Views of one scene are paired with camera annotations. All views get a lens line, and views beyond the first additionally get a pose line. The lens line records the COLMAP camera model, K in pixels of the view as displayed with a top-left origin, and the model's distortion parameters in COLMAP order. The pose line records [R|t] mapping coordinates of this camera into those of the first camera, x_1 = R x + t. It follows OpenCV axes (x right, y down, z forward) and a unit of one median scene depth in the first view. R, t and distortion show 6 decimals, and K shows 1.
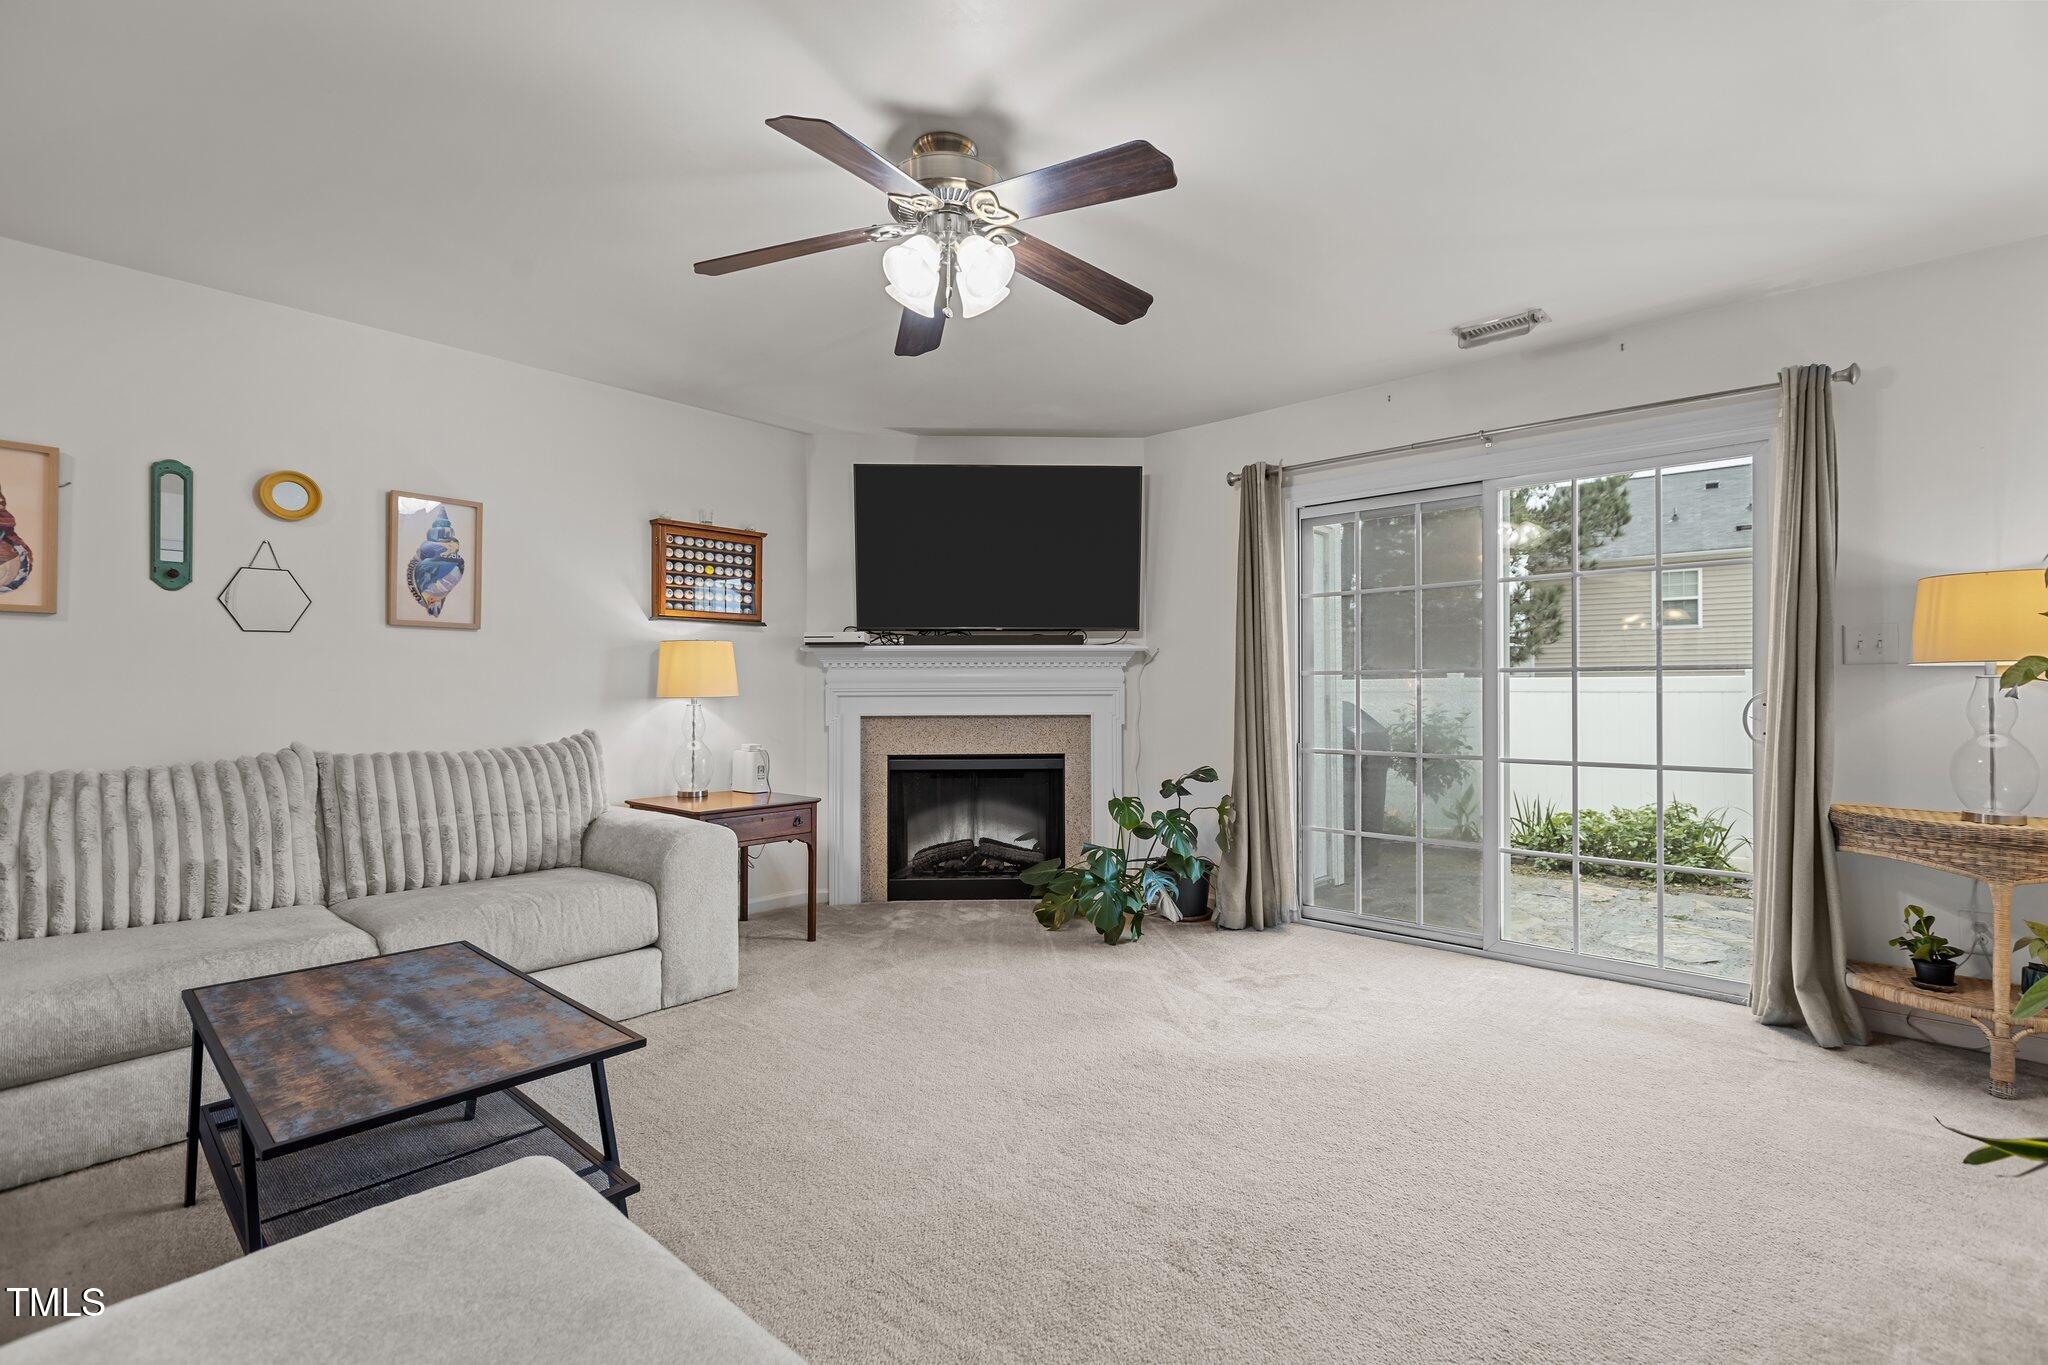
lens RADIAL K [[927.3, 0, 1017.4], [0, 927.3, 693.9], [0, 0, 1]] dist [-0.004882, -0.000111]
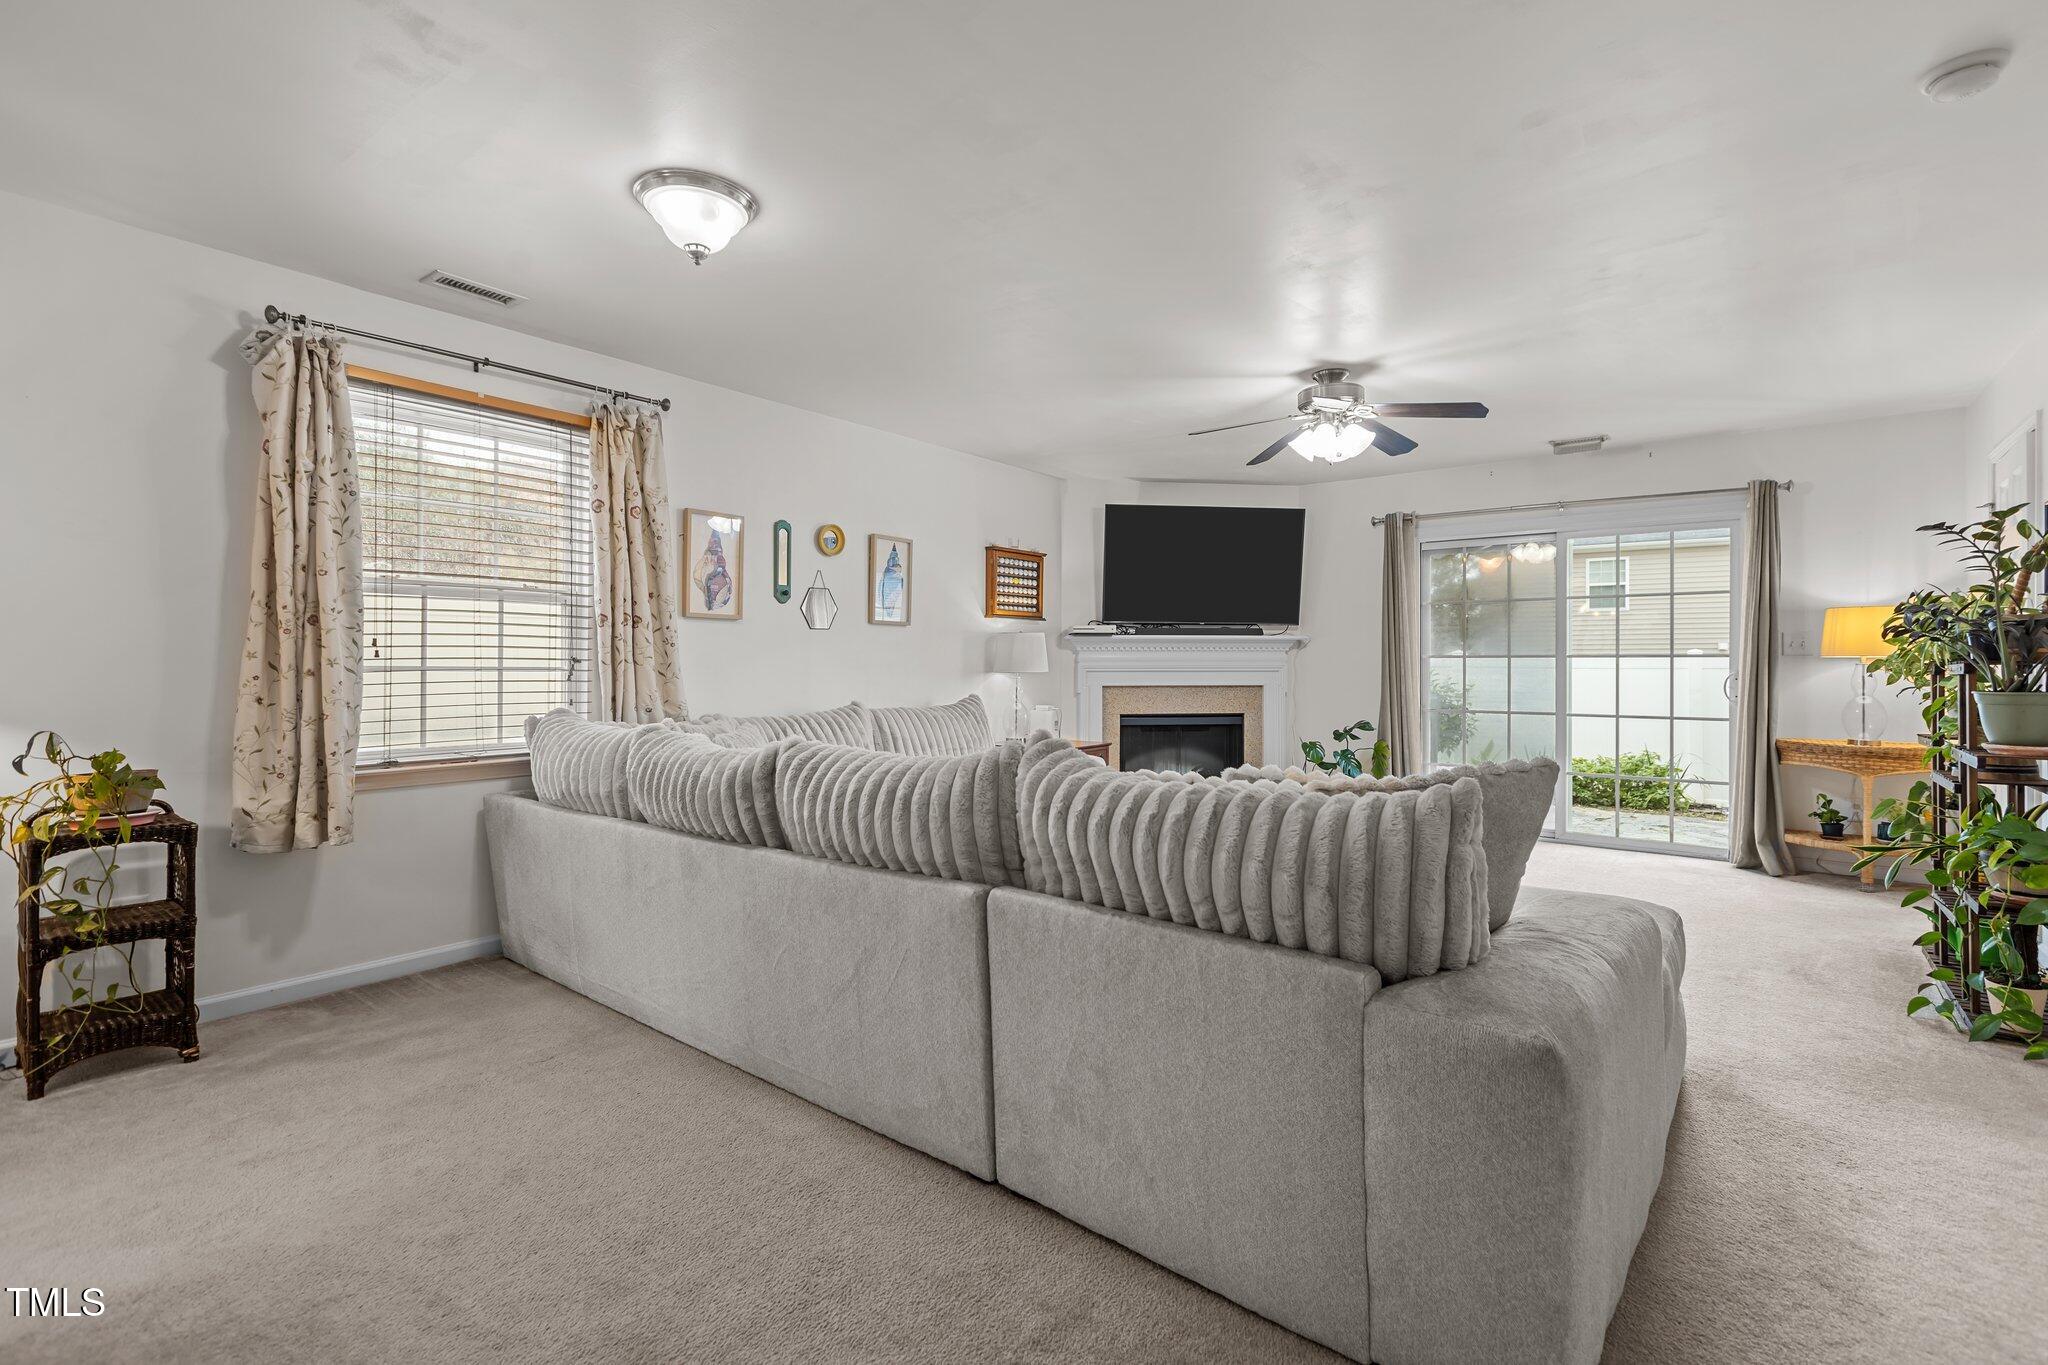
lens RADIAL K [[927.3, 0, 1030.2], [0, 927.3, 671.1], [0, 0, 1]] dist [-0.004882, -0.000111]
pose [[0.997141, 0.003124, 0.075504, -0.494062], [-0.003578, 0.999976, 0.005878, -0.007257], [-0.075483, -0.006131, 0.997128, -0.475056]]
